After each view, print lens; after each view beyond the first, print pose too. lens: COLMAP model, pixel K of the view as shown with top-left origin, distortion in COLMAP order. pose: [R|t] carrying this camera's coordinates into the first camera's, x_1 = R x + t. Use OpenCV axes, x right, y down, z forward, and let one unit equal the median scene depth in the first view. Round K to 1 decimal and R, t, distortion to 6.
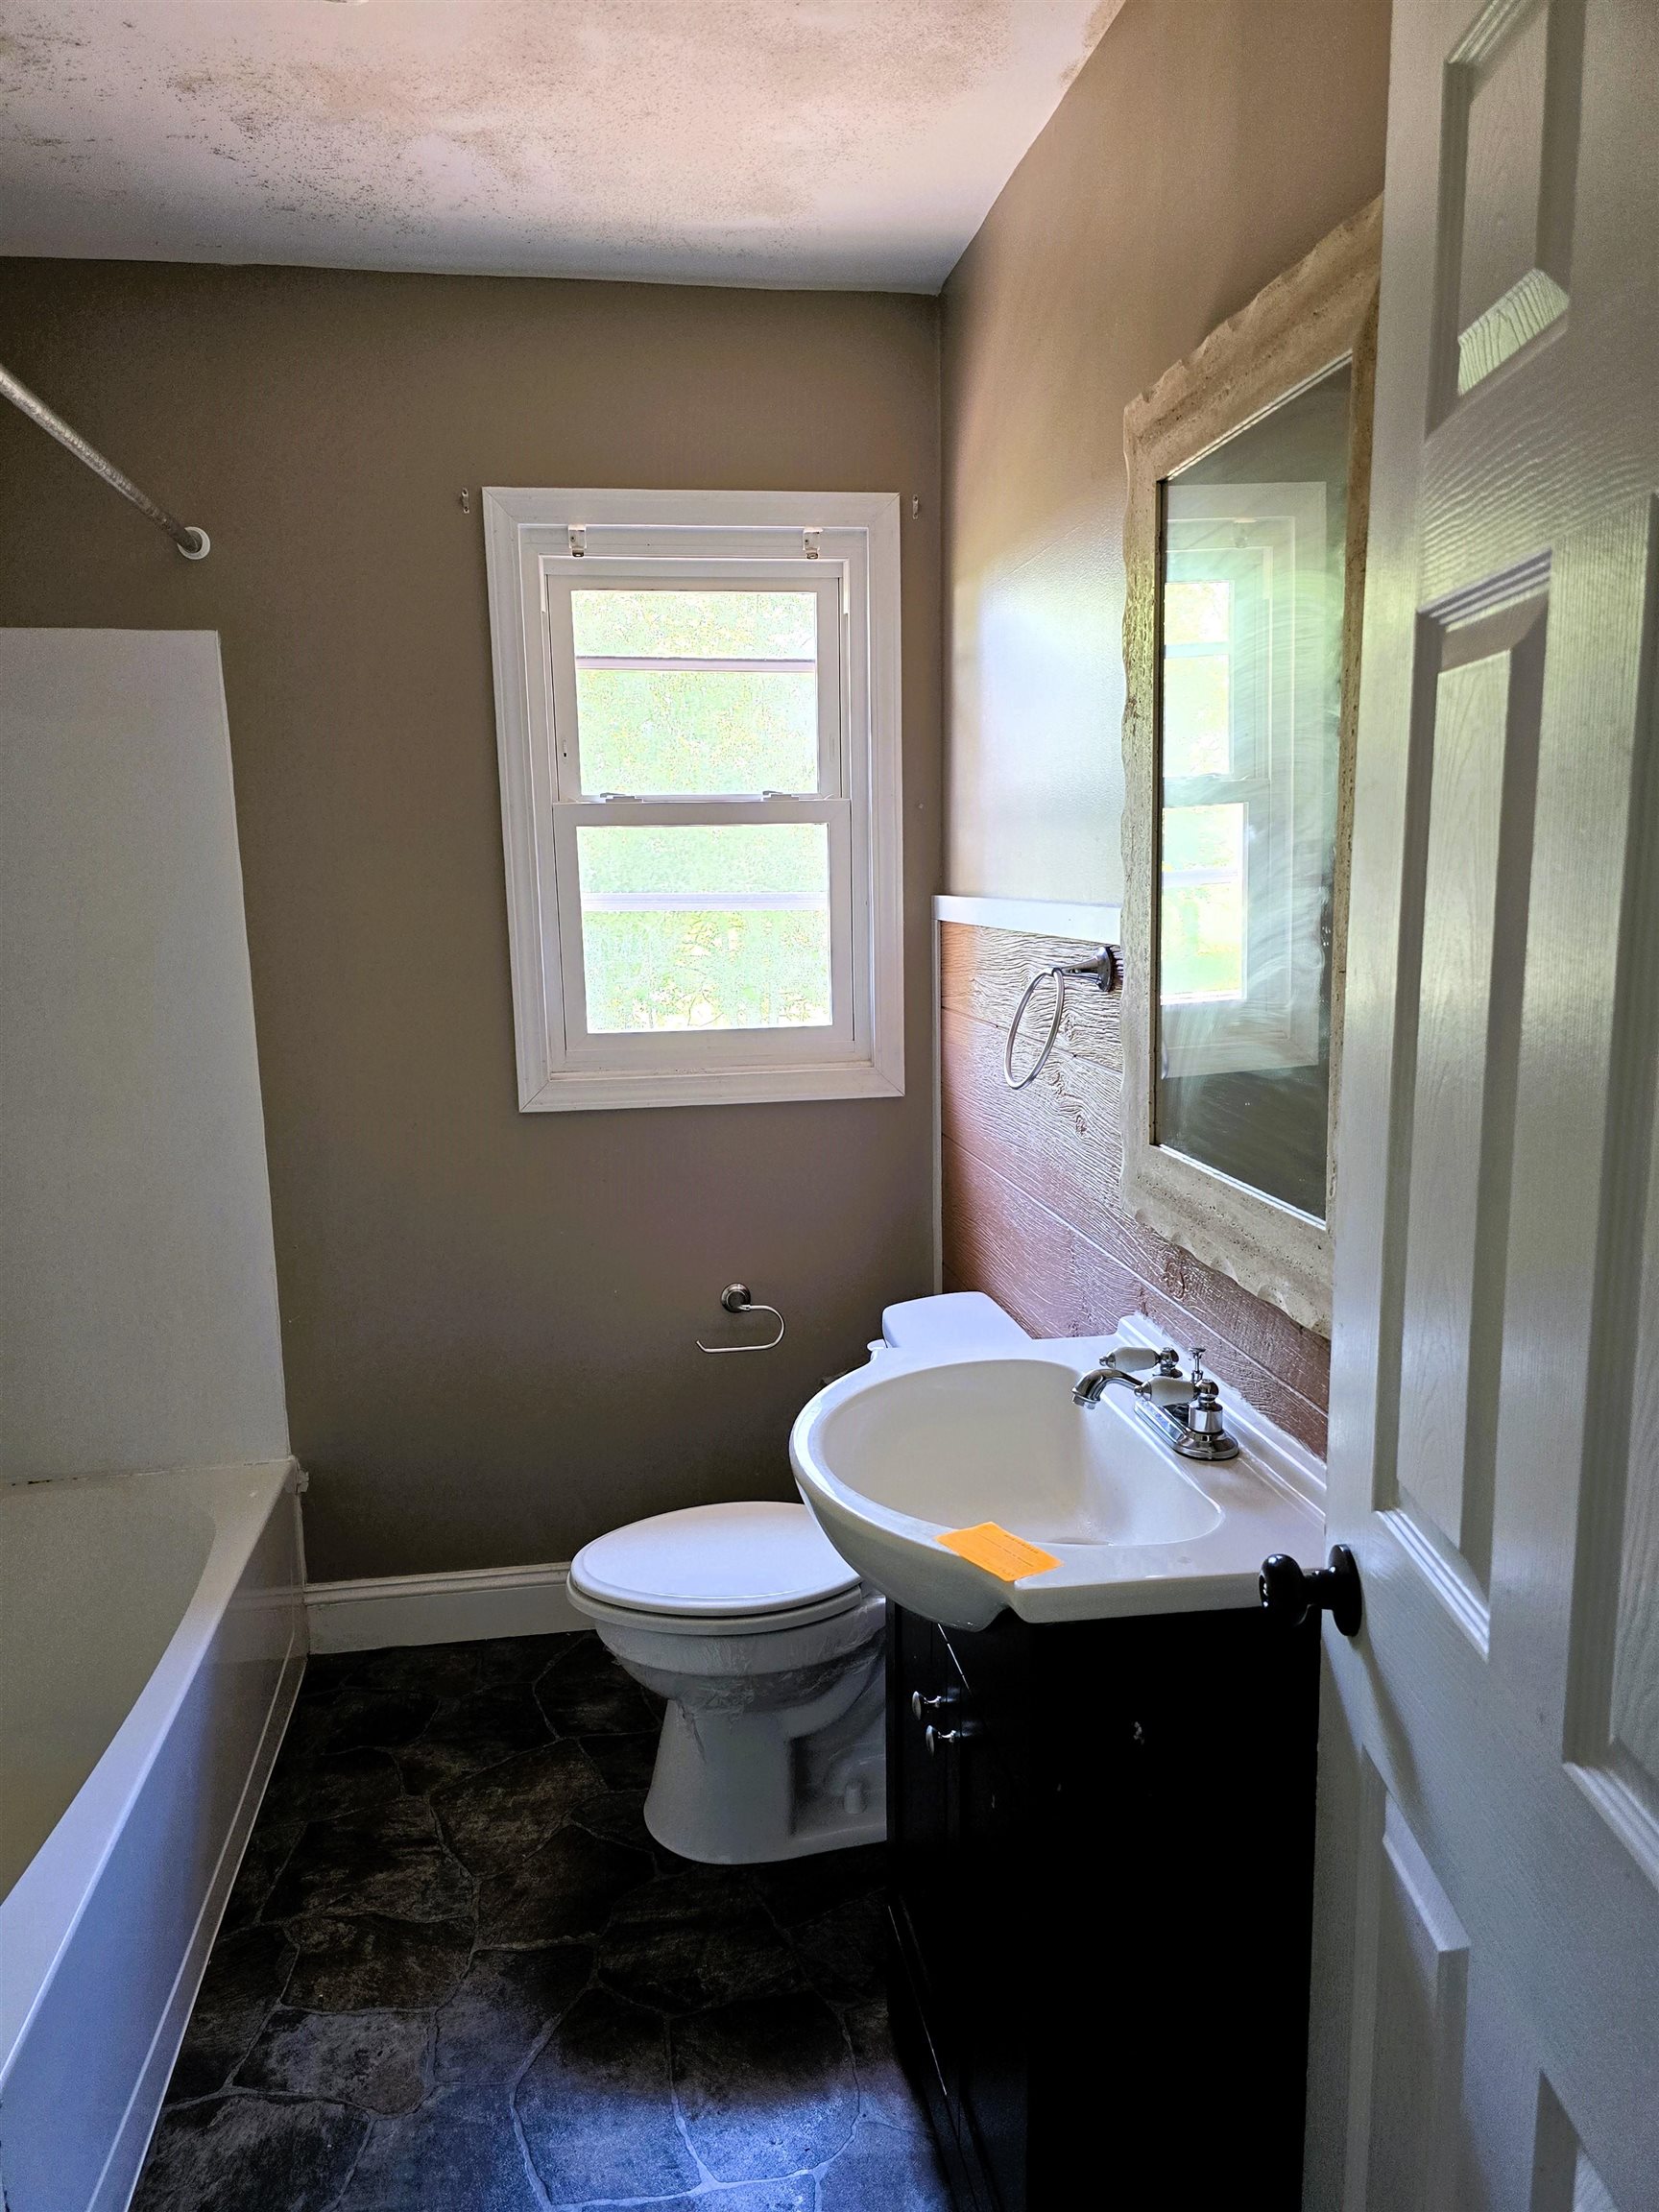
lens RADIAL K [[1491.6, 0, 830.2], [0, 1491.6, 1122.1], [0, 0, 1]] dist [0.070645, -0.066544]
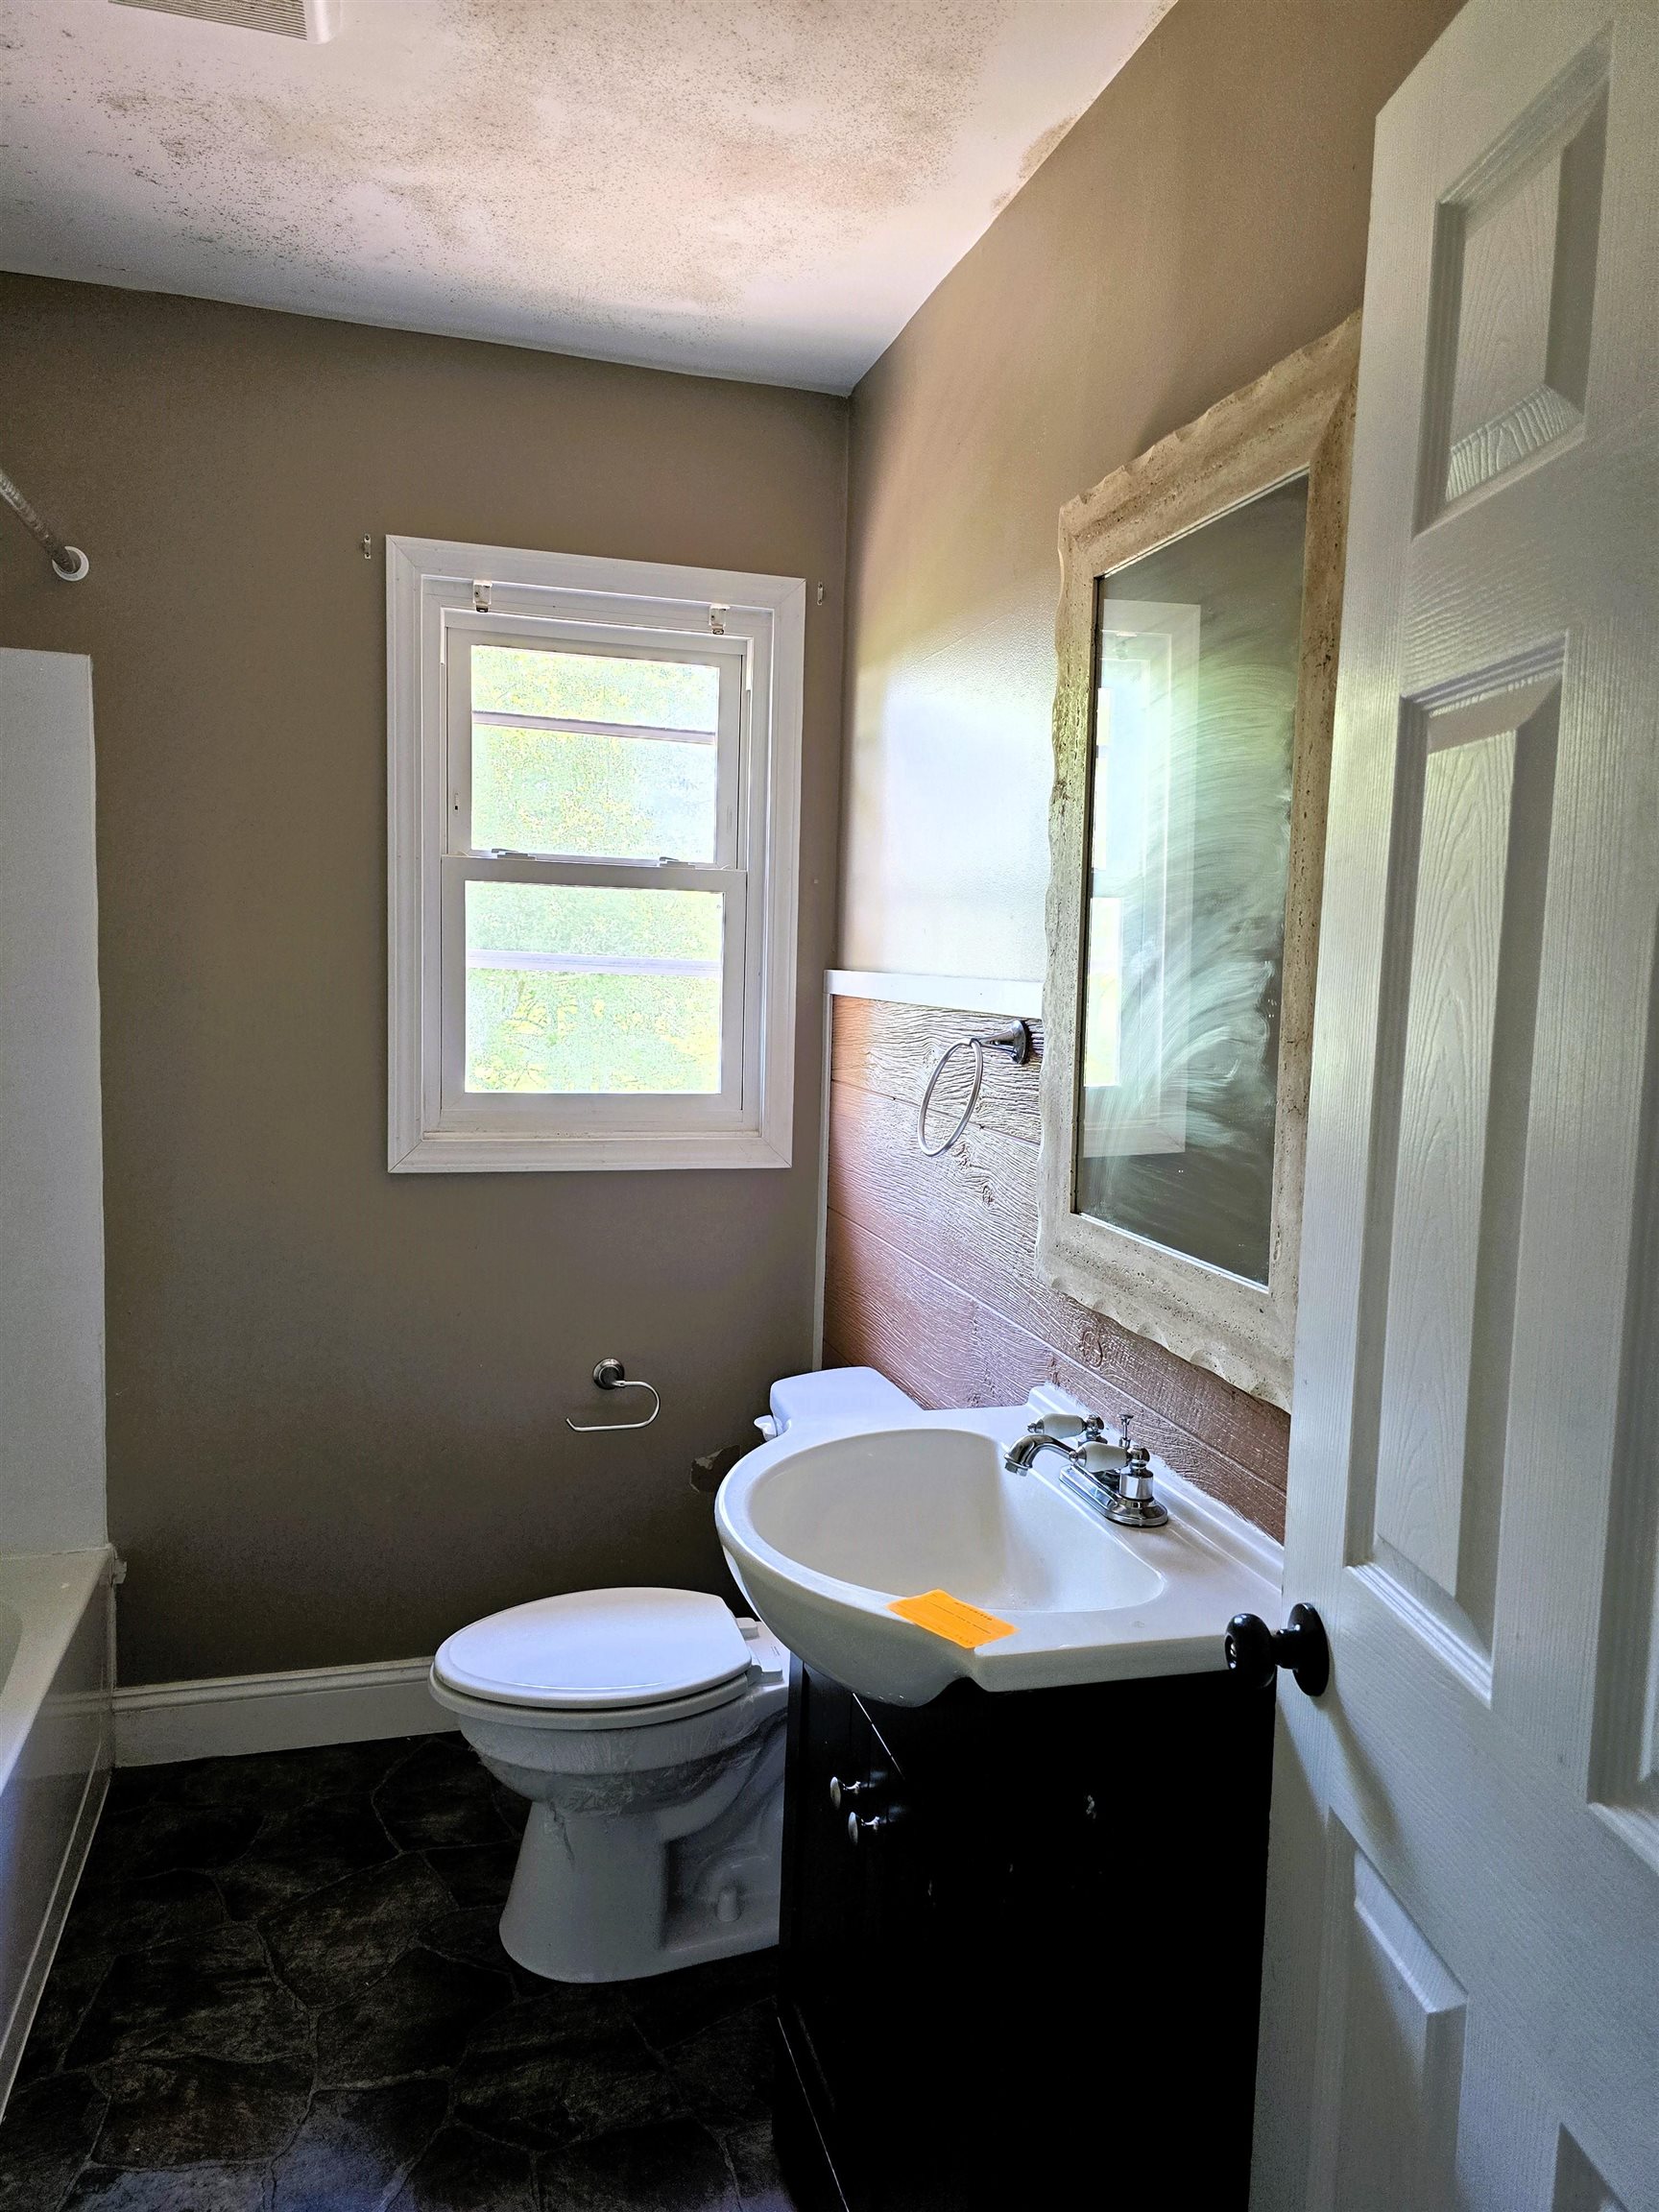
lens RADIAL K [[1491.6, 0, 868.7], [0, 1491.6, 1100.3], [0, 0, 1]] dist [0.070645, -0.066544]
pose [[0.989283, 0.035788, 0.141554, -0.052546], [-0.025281, 0.996837, -0.075341, 0.014215], [-0.143803, 0.070954, 0.987059, 0.012142]]
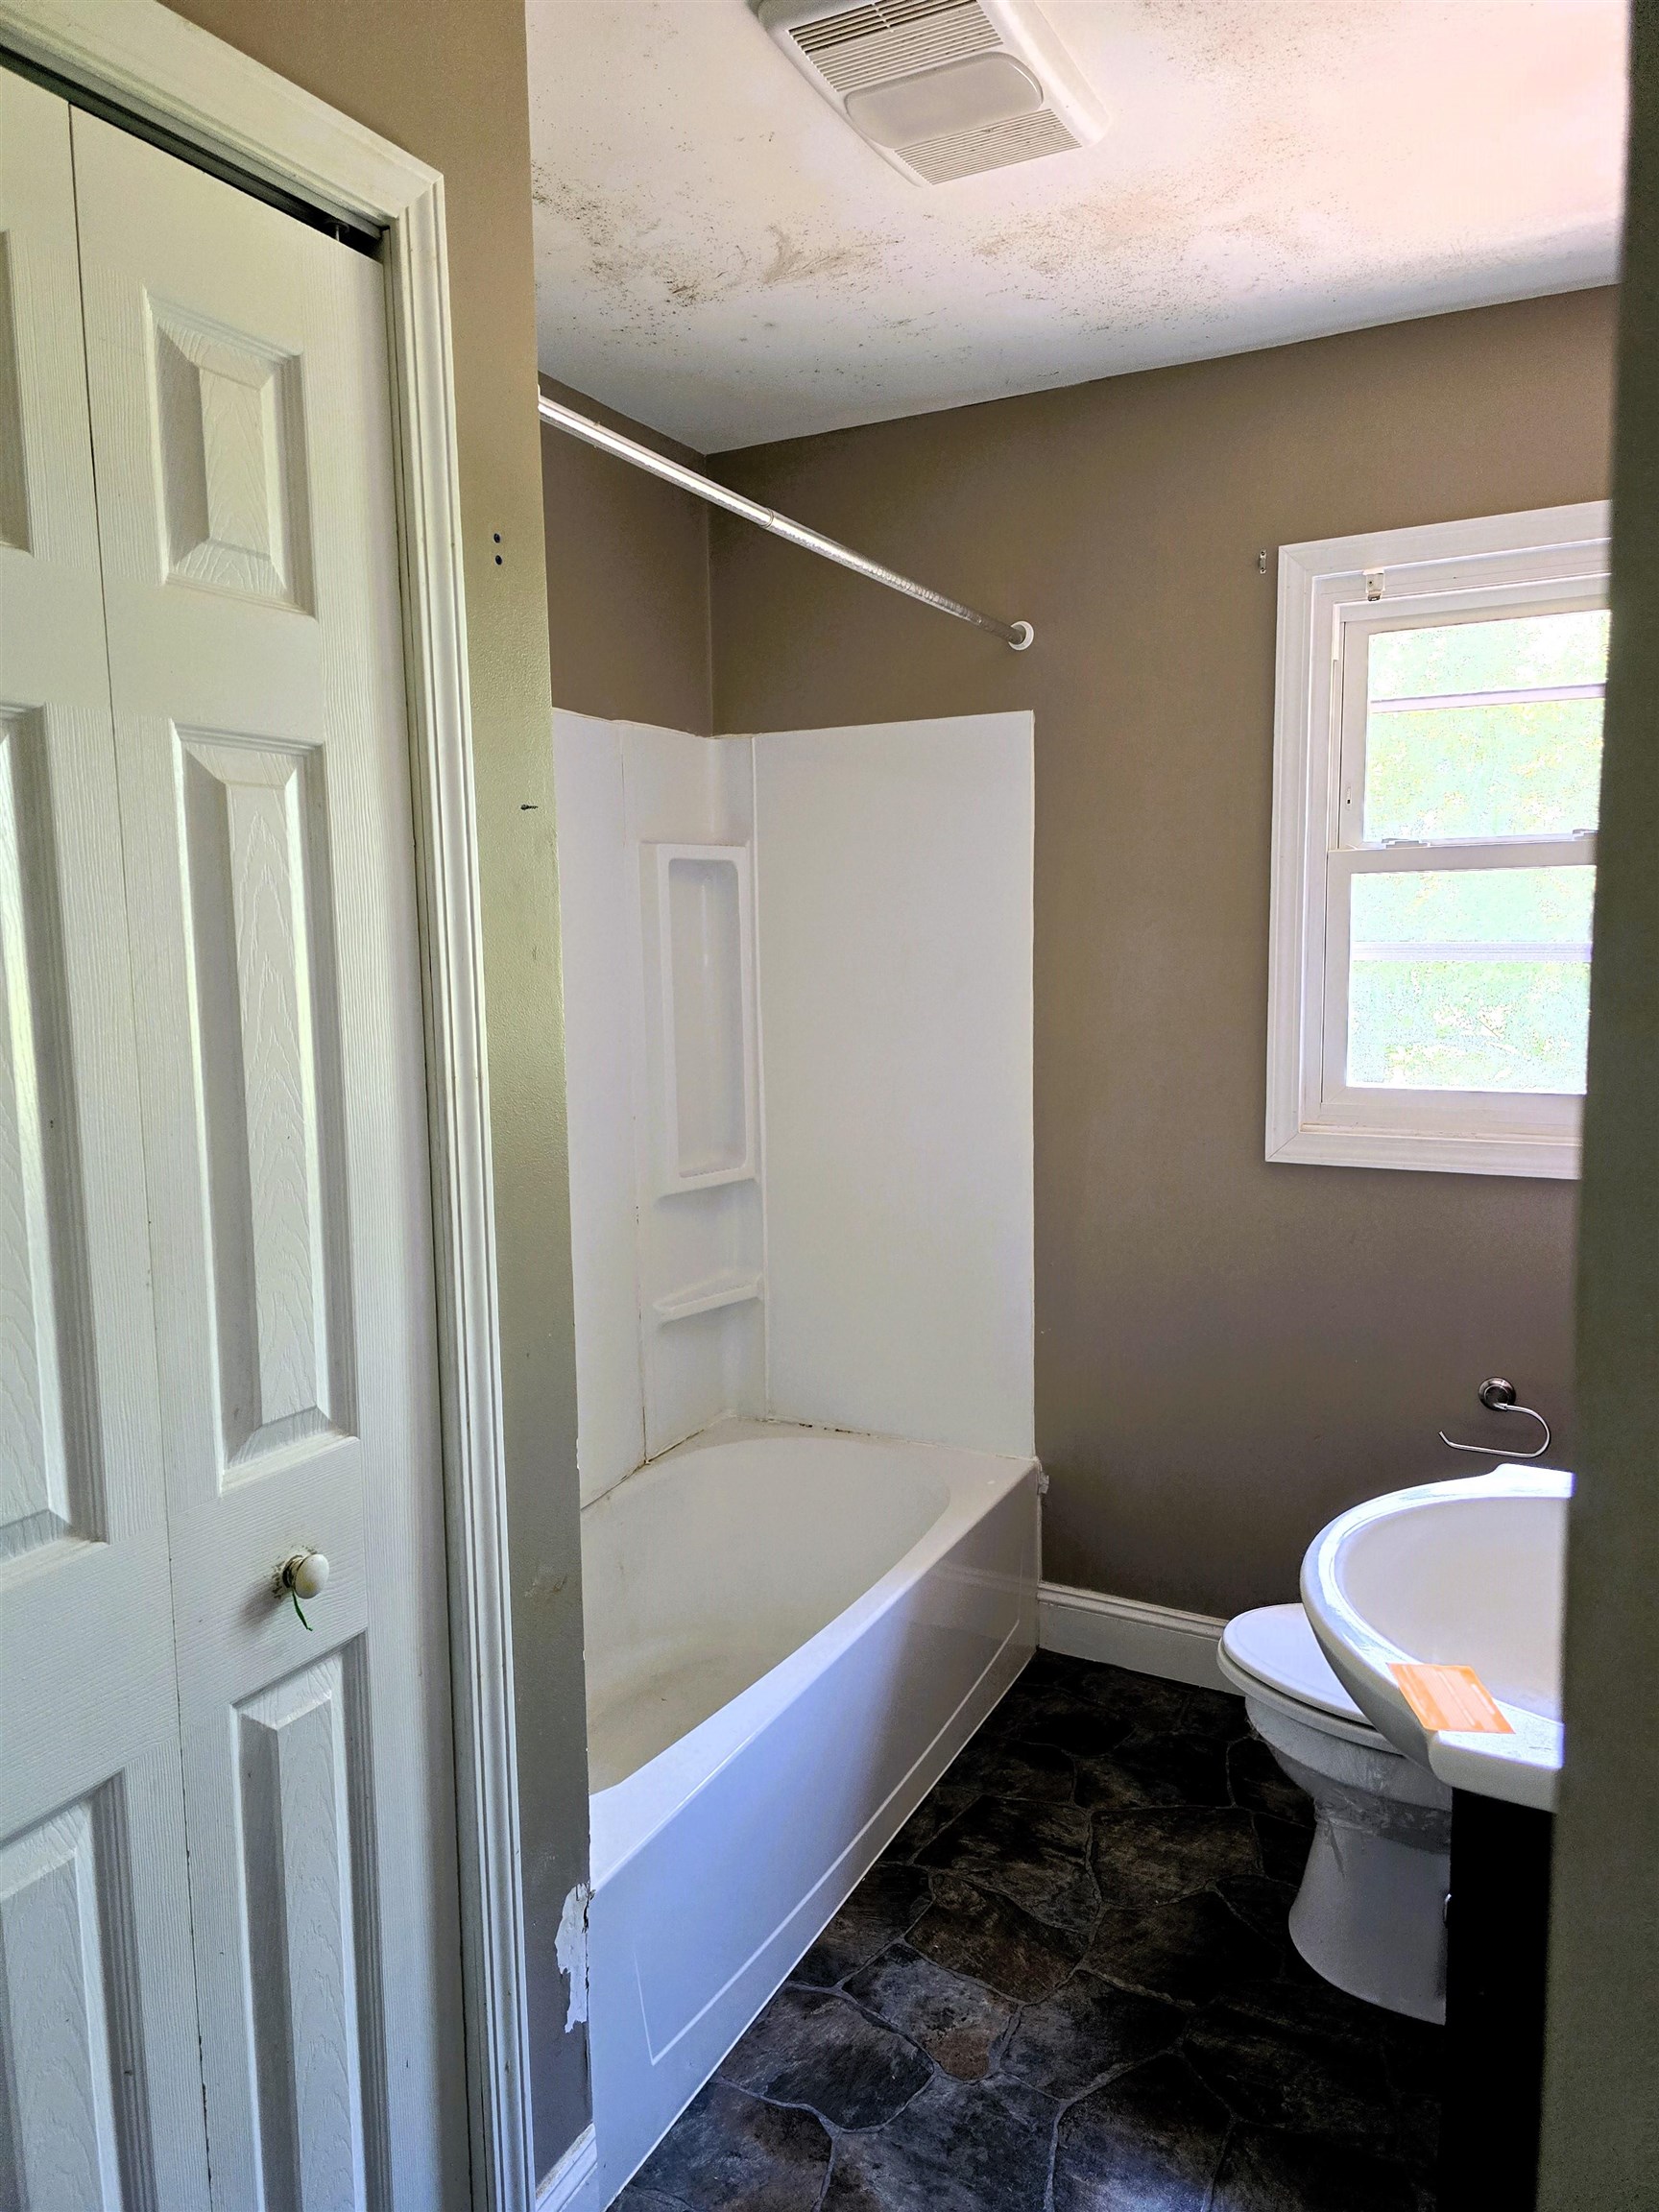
lens RADIAL K [[1491.6, 0, 826.7], [0, 1491.6, 1099.2], [0, 0, 1]] dist [0.070645, -0.066544]
pose [[0.804920, 0.073117, -0.588861, 0.174495], [-0.099890, 0.994913, -0.013006, -0.007139], [0.584915, 0.069290, 0.808130, 0.029182]]
